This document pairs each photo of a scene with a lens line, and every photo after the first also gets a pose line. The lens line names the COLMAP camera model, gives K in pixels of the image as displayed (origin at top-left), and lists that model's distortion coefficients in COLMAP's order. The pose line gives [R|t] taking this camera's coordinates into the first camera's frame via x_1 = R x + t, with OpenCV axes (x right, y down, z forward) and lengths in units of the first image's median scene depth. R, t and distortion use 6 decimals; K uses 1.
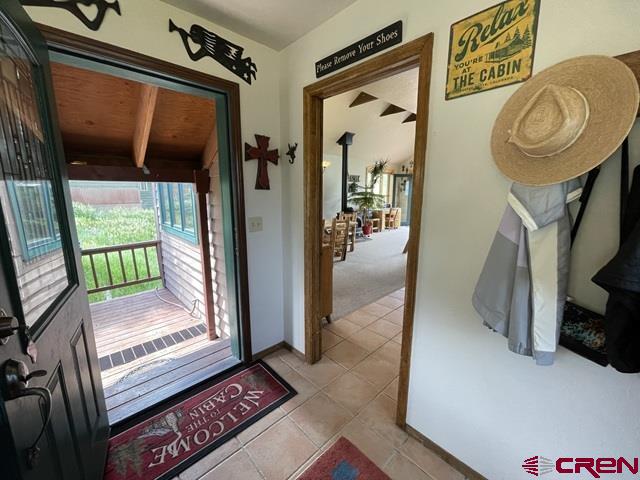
lens RADIAL K [[260.9, 0, 320.6], [0, 260.9, 239.0], [0, 0, 1]] dist [-0.006421, 0.001422]
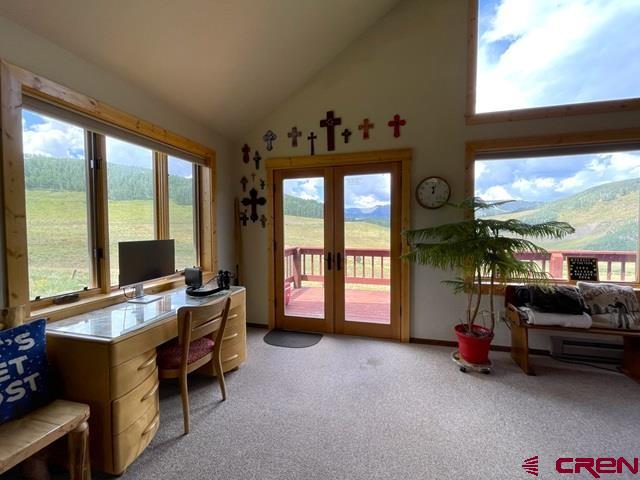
lens RADIAL K [[260.9, 0, 320.7], [0, 260.9, 238.9], [0, 0, 1]] dist [-0.006421, 0.001422]
pose [[0.853889, -0.030539, 0.519559, 0.429241], [0.106175, 0.987505, -0.116452, -0.219400], [-0.509511, 0.154601, 0.846462, 1.320400]]
